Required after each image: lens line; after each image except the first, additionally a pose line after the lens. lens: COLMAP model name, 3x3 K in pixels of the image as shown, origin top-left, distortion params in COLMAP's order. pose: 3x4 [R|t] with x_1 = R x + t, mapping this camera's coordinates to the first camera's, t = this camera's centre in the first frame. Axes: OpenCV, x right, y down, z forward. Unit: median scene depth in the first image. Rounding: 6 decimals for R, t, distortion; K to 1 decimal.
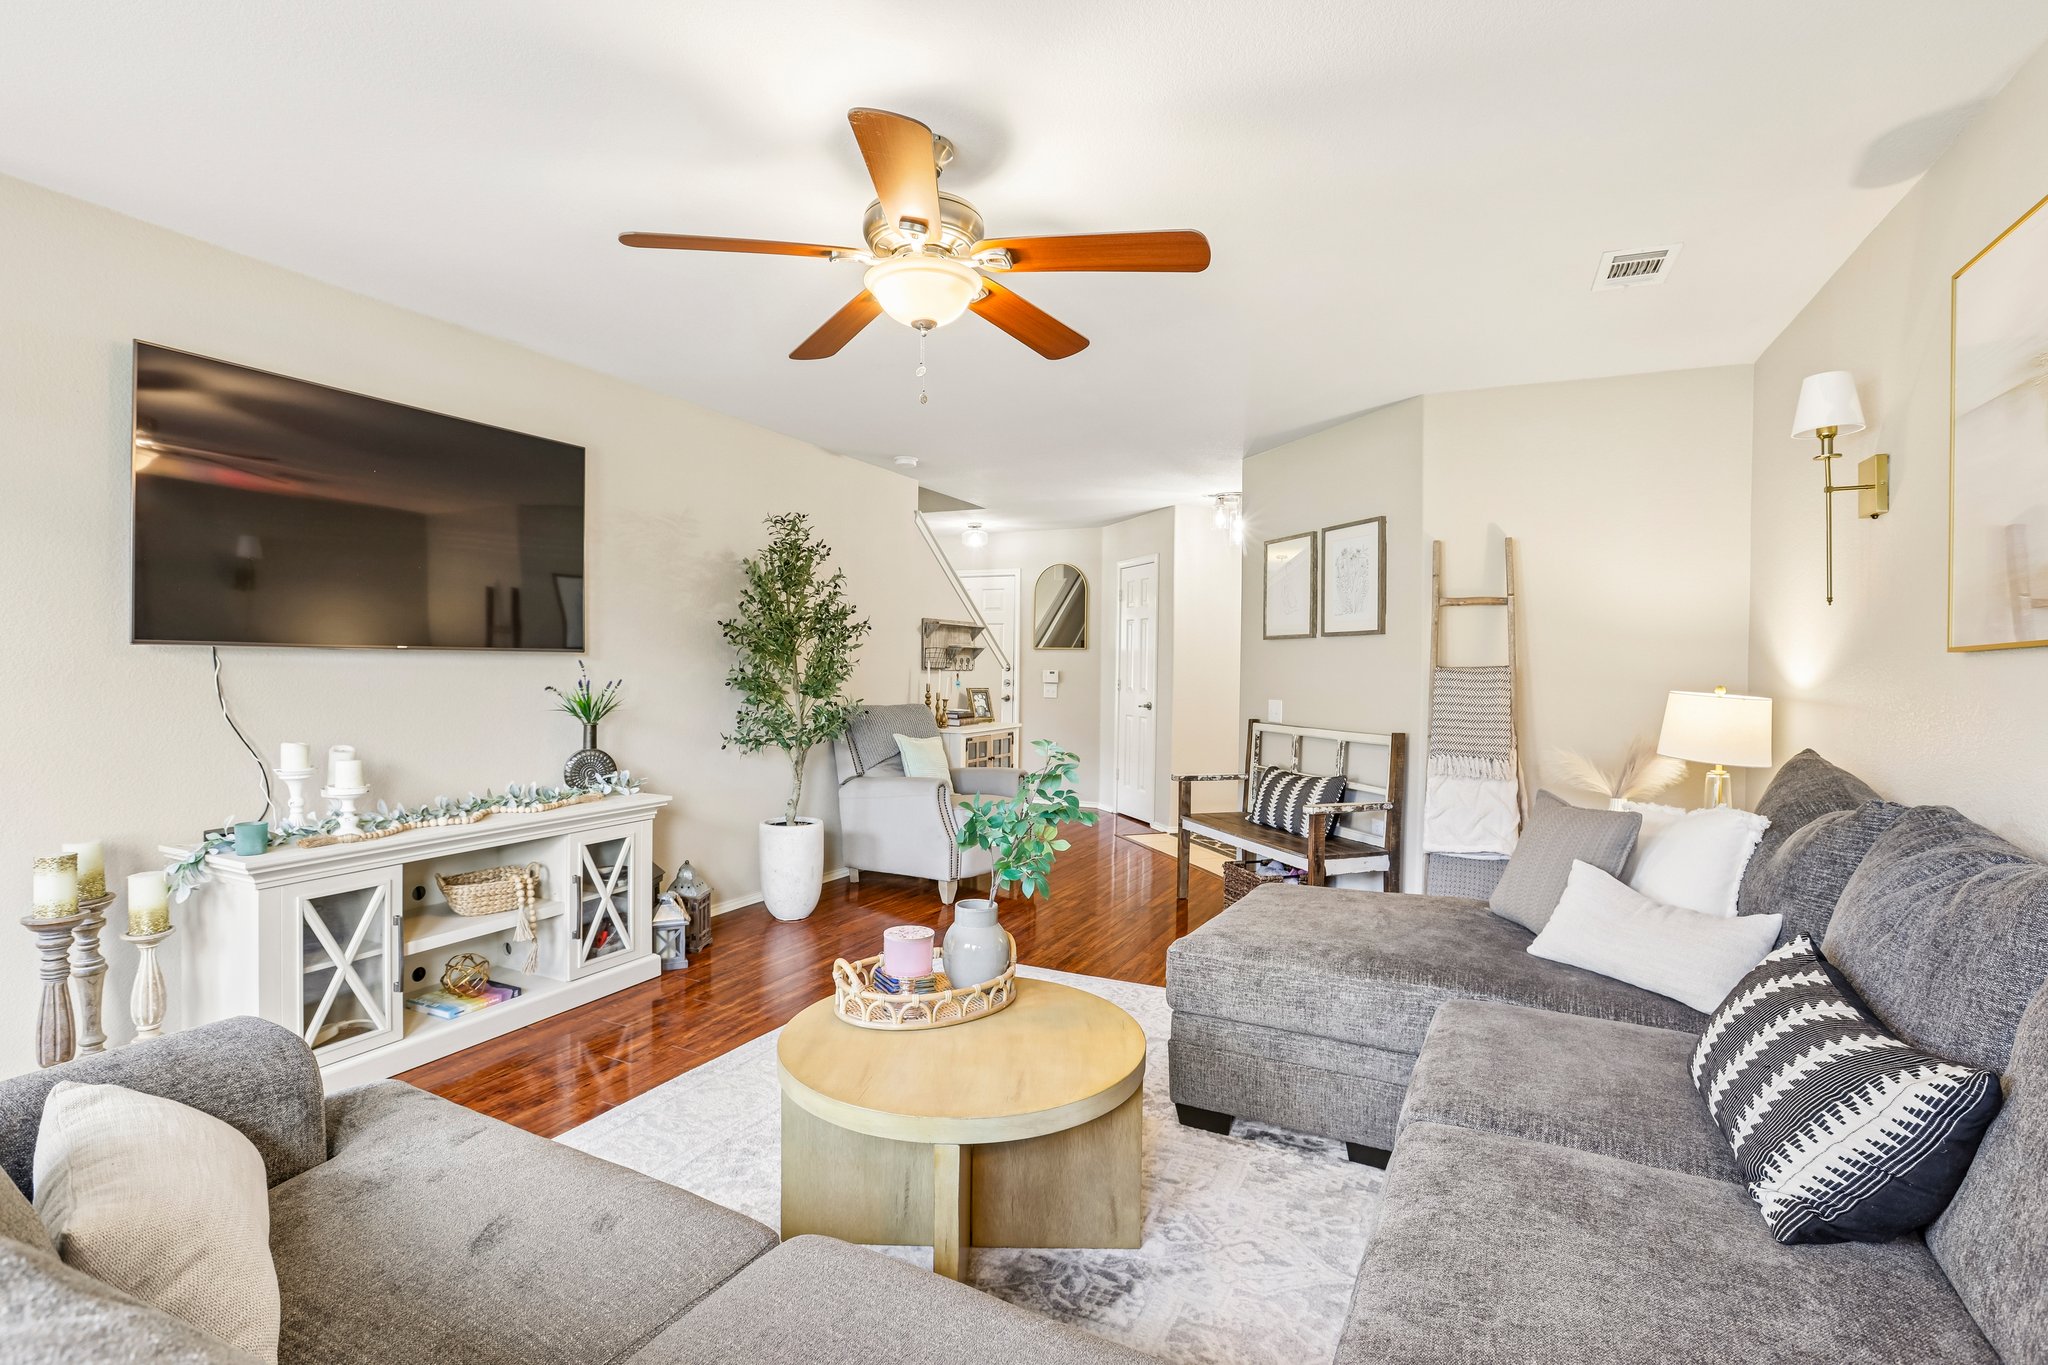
lens RADIAL K [[928.4, 0, 1027.8], [0, 928.4, 677.6], [0, 0, 1]] dist [-0.078377, 0.029975]
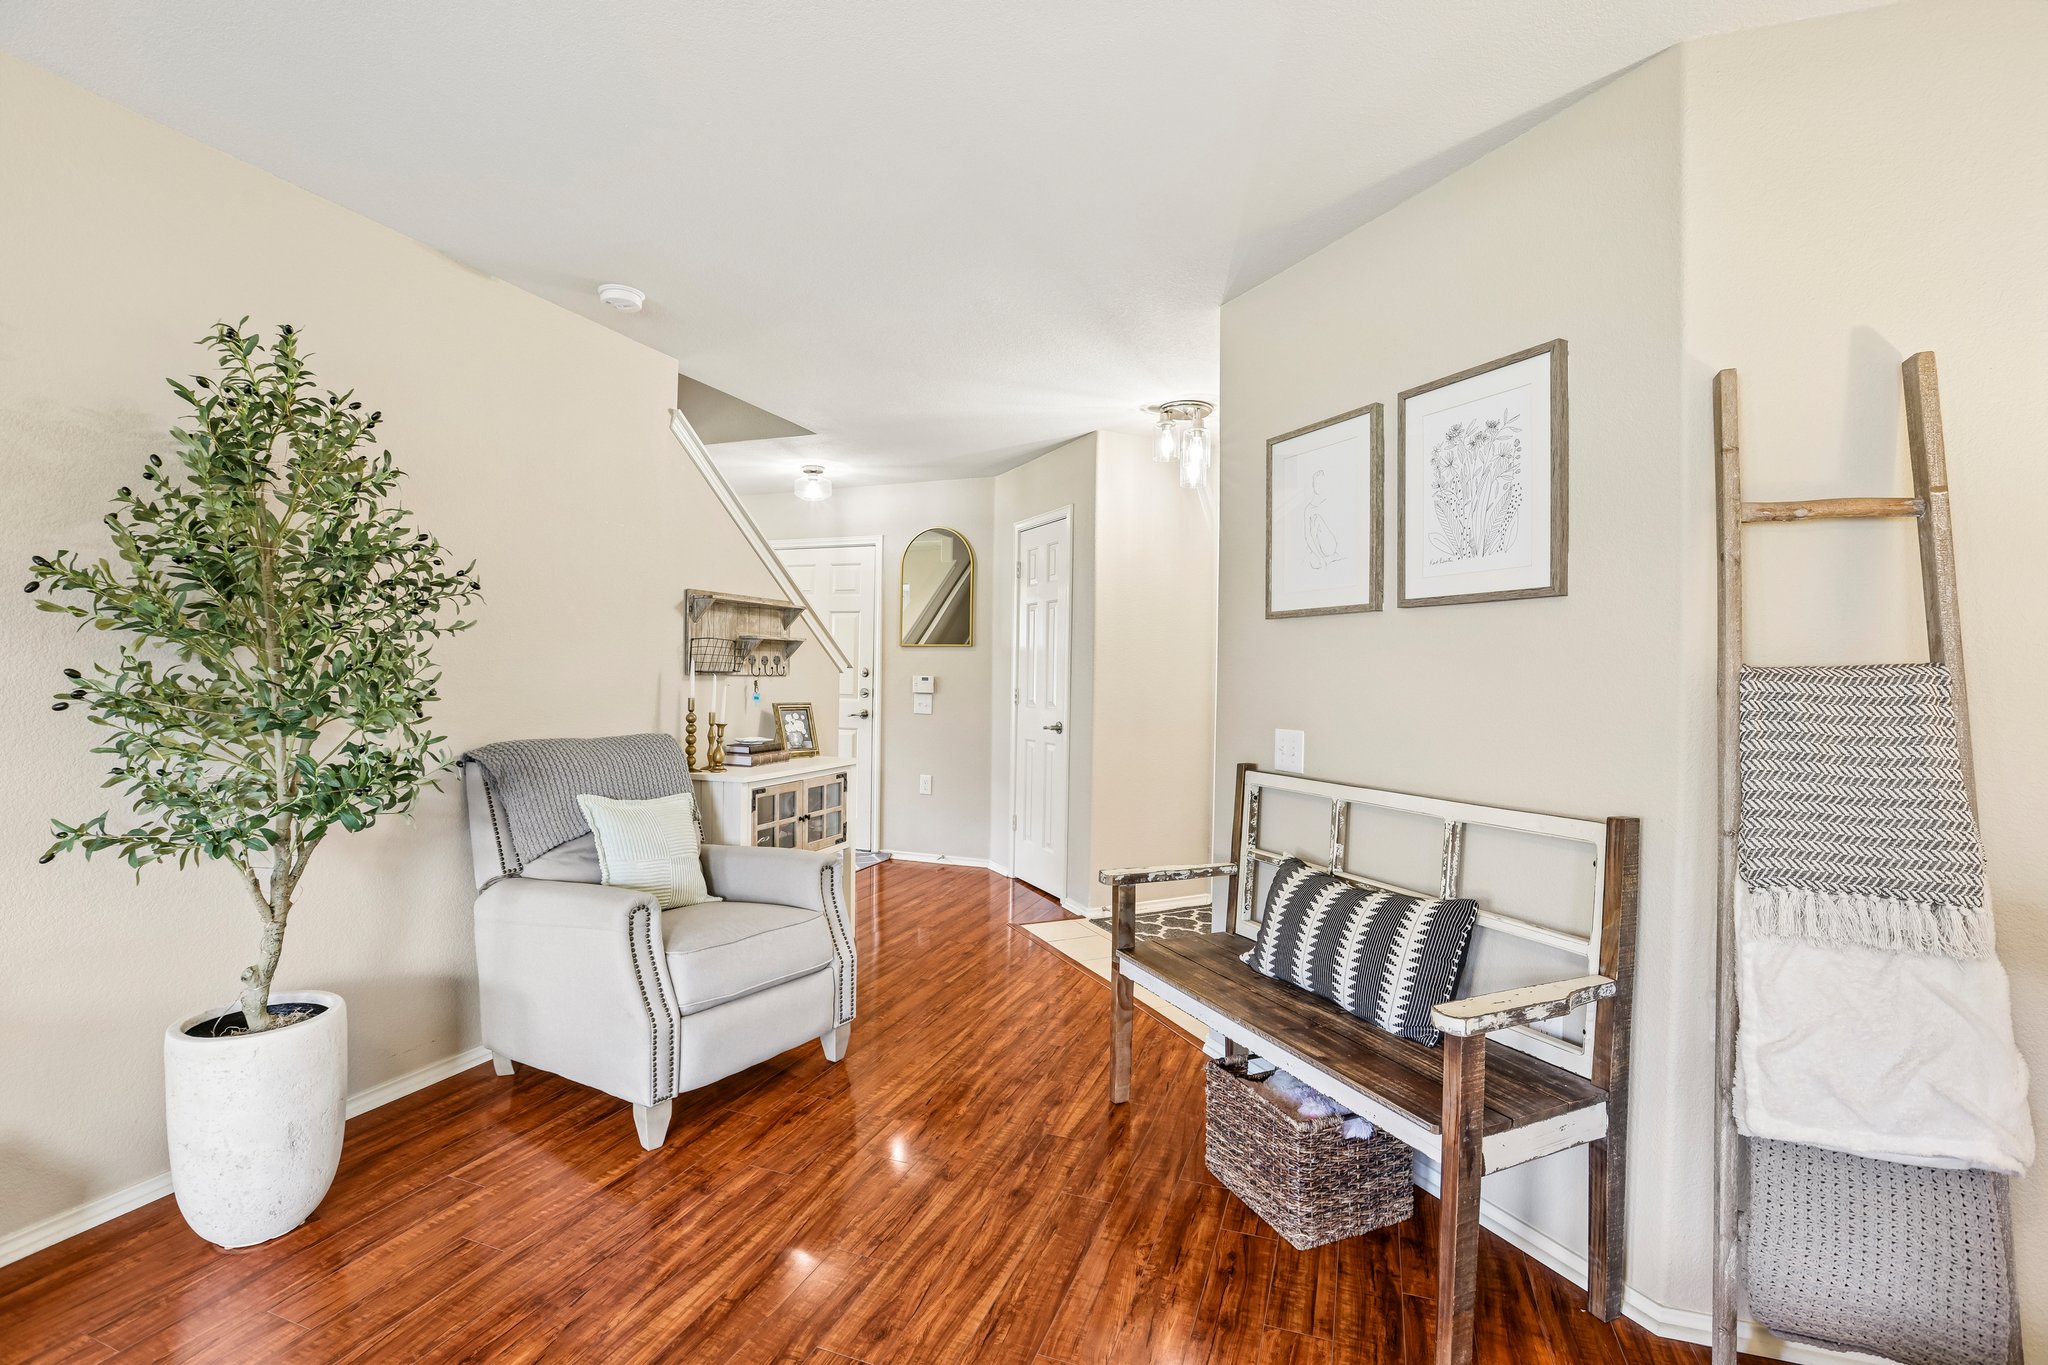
lens RADIAL K [[928.4, 0, 1027.8], [0, 928.4, 677.6], [0, 0, 1]] dist [-0.078377, 0.029975]
pose [[0.995560, 0.000652, 0.094124, 0.063459], [-0.000014, 0.999977, -0.006781, -0.002795], [-0.094126, 0.006750, 0.995537, 0.466527]]
